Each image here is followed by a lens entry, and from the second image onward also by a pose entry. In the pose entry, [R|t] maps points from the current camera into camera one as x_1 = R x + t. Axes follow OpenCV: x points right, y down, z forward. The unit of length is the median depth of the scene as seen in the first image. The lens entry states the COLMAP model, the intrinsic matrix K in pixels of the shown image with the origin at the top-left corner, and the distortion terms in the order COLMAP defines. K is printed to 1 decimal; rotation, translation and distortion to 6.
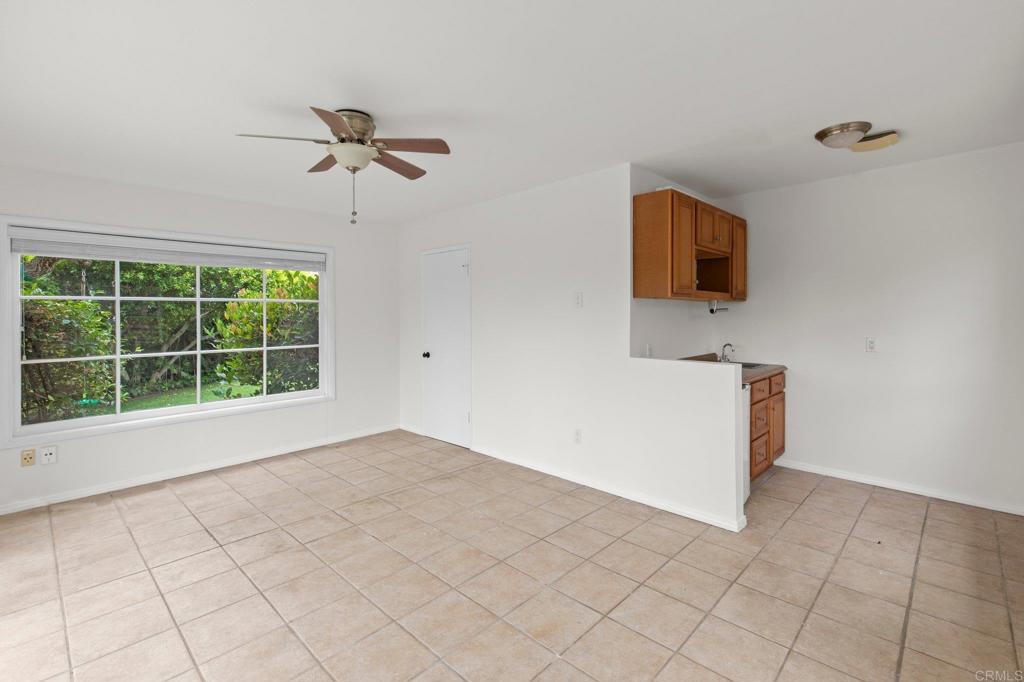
lens RADIAL K [[477.9, 0, 527.0], [0, 477.9, 312.9], [0, 0, 1]] dist [0.006417, 0.000073]
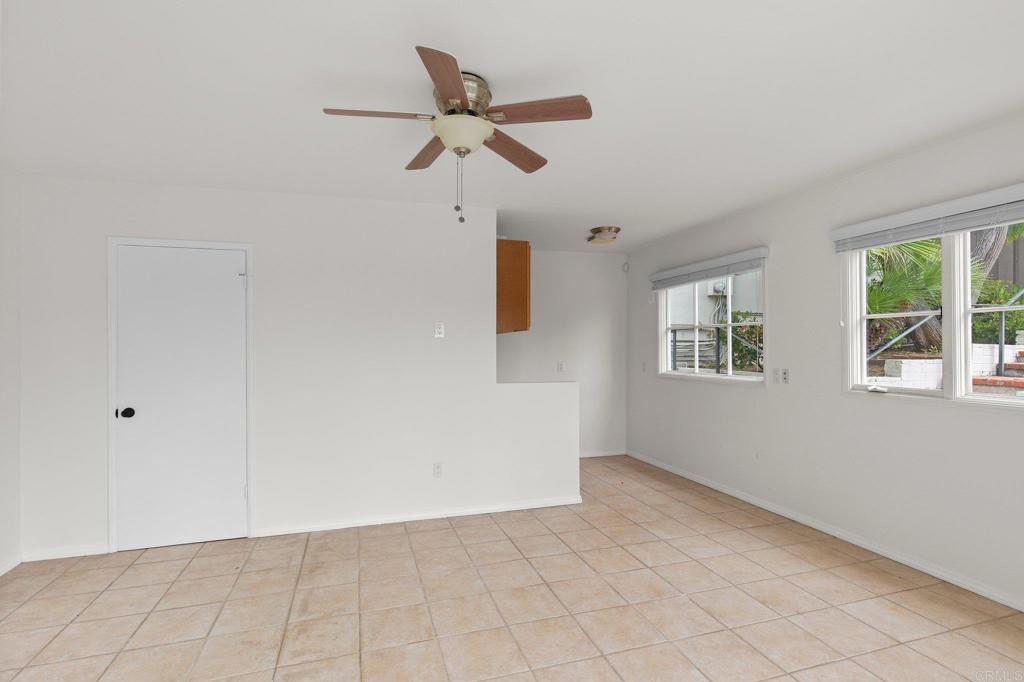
lens RADIAL K [[493.8, 0, 511.4], [0, 493.8, 343.2], [0, 0, 1]] dist [0.001651, 0.000117]
pose [[0.477063, 0.011046, 0.878800, -0.798533], [0.001586, 0.999909, -0.013429, 0.014954], [-0.878868, 0.007800, 0.477001, 0.434348]]
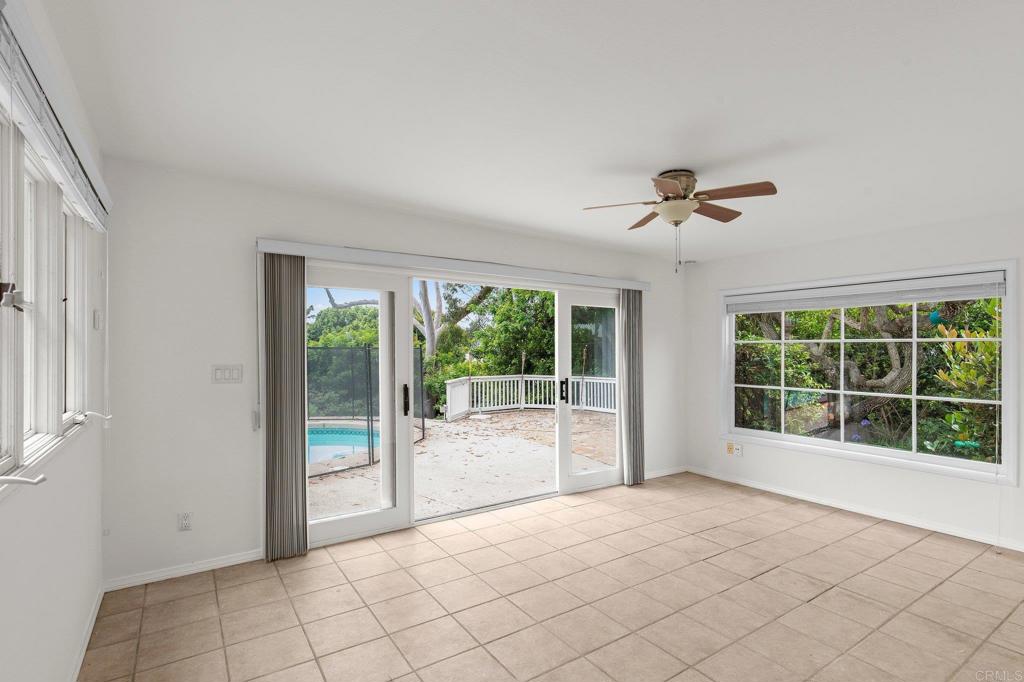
lens RADIAL K [[493.8, 0, 516.8], [0, 493.8, 346.5], [0, 0, 1]] dist [0.001651, 0.000117]
pose [[-0.227203, -0.005808, -0.973830, 0.636452], [-0.010687, 0.999937, -0.003470, -0.005780], [0.973789, 0.009619, -0.227251, 0.702407]]
